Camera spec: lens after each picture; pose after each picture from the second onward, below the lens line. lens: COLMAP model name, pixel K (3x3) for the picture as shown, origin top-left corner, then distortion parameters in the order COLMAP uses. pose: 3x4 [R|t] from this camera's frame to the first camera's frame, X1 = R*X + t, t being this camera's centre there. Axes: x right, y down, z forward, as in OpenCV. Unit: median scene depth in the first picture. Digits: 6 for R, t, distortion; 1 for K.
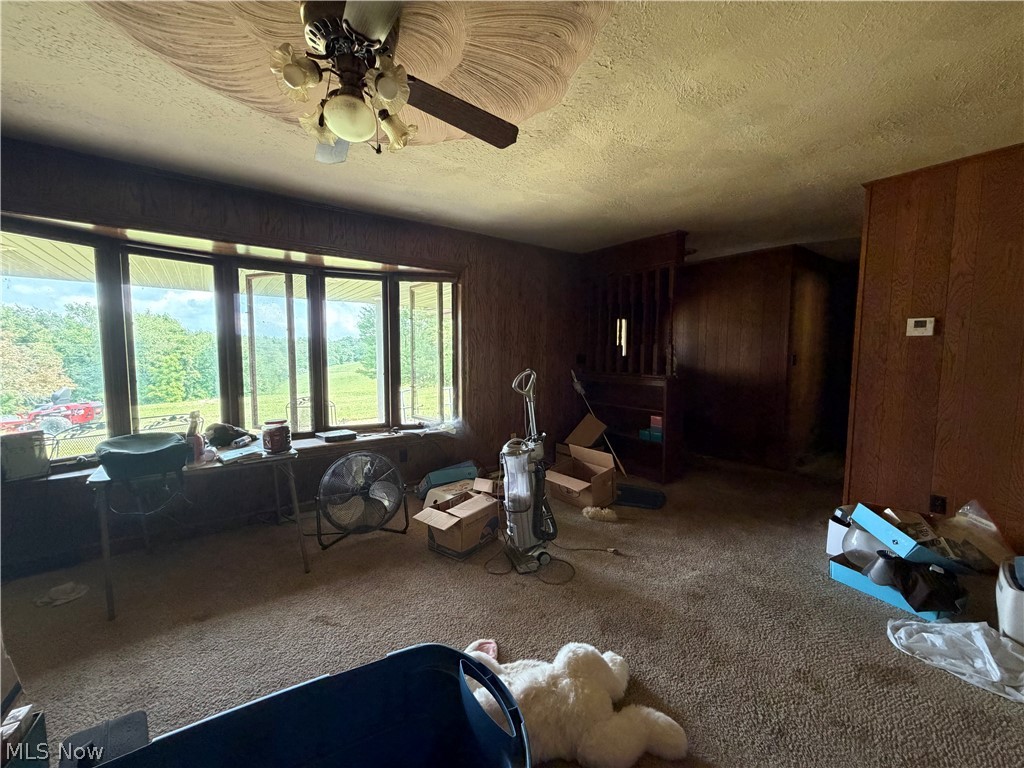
lens RADIAL K [[408.3, 0, 512.0], [0, 408.3, 384.0], [0, 0, 1]] dist [0.000746, 0.000238]
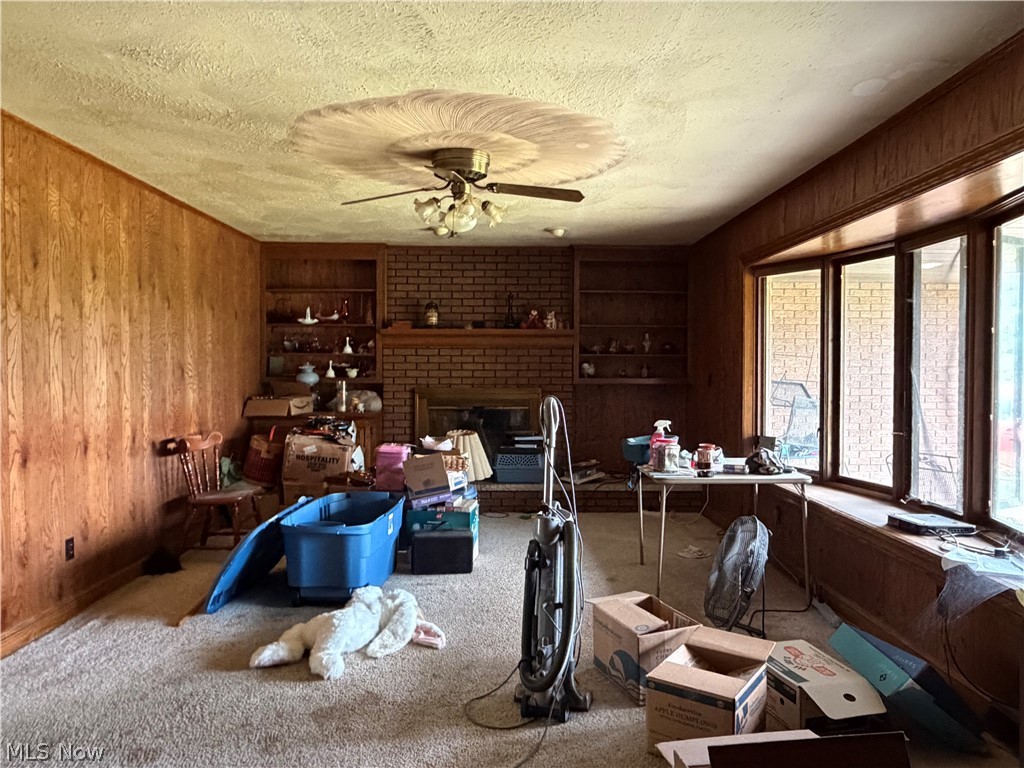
lens RADIAL K [[717.5, 0, 512.0], [0, 717.5, 384.0], [0, 0, 1]] dist [0.006277, 0.002510]
pose [[-0.578502, 0.015556, -0.815532, 0.842472], [-0.067746, 0.995447, 0.067044, -0.108485], [0.812862, 0.094034, -0.574815, 1.360216]]
